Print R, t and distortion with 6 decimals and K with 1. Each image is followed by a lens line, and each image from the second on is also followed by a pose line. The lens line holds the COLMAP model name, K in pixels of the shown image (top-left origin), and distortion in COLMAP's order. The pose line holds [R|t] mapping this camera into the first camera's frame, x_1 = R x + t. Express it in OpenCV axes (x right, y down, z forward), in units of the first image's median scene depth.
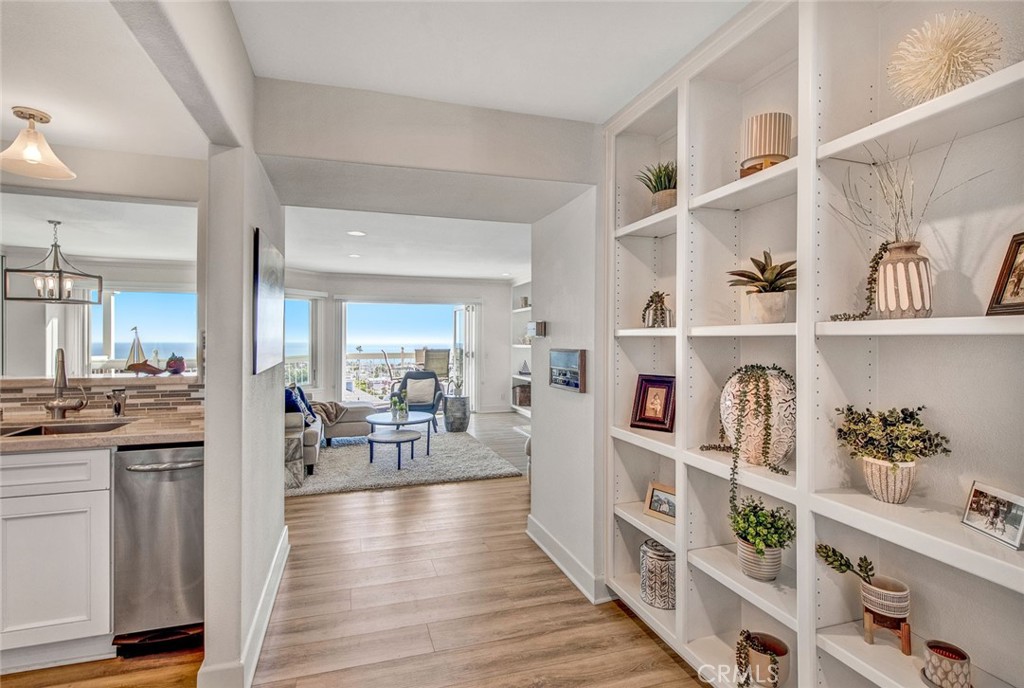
lens RADIAL K [[485.6, 0, 512.0], [0, 485.6, 344.0], [0, 0, 1]] dist [-0.035651, 0.000023]
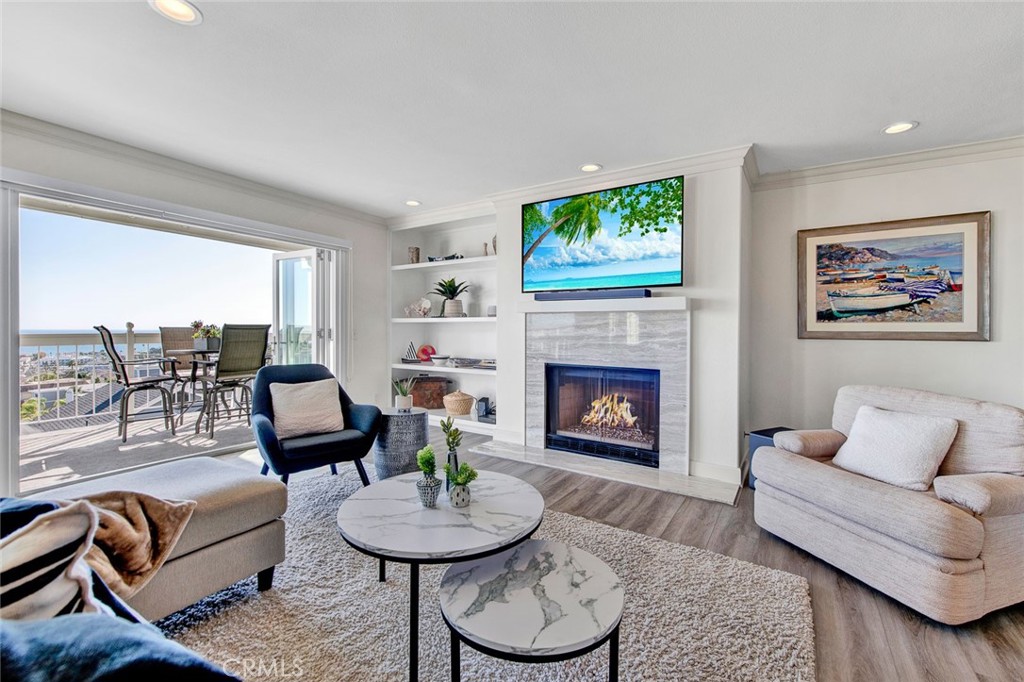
lens RADIAL K [[423.3, 0, 515.0], [0, 423.3, 321.1], [0, 0, 1]] dist [-0.020394, -0.000054]
pose [[0.777924, 0.015221, 0.628175, -0.290455], [-0.000638, 0.999725, -0.023434, 0.024054], [-0.628359, 0.017829, 0.777719, 0.569976]]
